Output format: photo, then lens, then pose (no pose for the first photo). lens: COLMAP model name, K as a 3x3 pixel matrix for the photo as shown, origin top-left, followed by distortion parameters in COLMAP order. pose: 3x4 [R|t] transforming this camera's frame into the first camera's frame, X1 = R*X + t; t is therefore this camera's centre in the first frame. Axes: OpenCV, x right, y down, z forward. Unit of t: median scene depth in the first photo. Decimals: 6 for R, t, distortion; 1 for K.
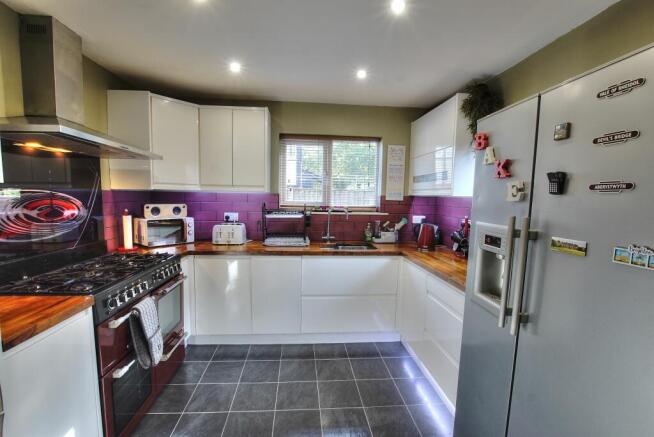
lens RADIAL K [[288.9, 0, 327.3], [0, 288.9, 223.4], [0, 0, 1]] dist [-0.028833, 0.003438]
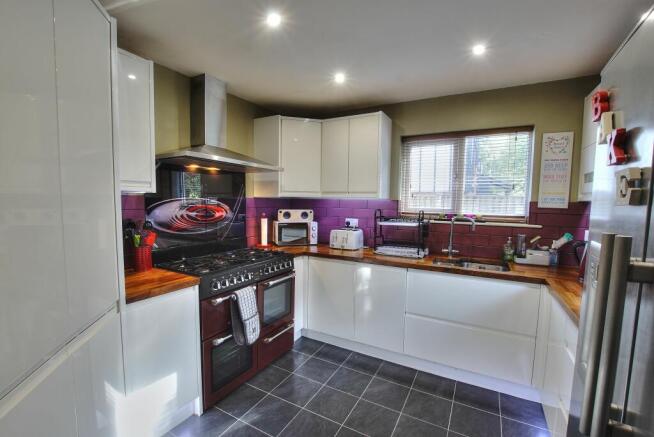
lens RADIAL K [[288.9, 0, 324.4], [0, 288.9, 223.5], [0, 0, 1]] dist [-0.028833, 0.003438]
pose [[0.829922, 0.035953, -0.556720, 0.189172], [-0.050990, 0.998633, -0.011520, -0.003977], [0.555545, 0.037948, 0.830620, 0.101029]]
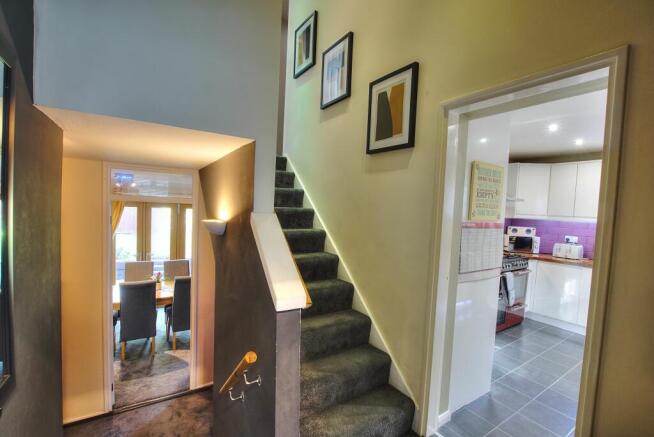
lens RADIAL K [[288.9, 0, 326.9], [0, 288.9, 222.8], [0, 0, 1]] dist [-0.028833, 0.003438]
pose [[0.465374, 0.040028, -0.884209, 0.345787], [-0.116198, 0.993094, -0.016200, 0.063240], [0.877454, 0.110283, 0.466811, -0.716583]]
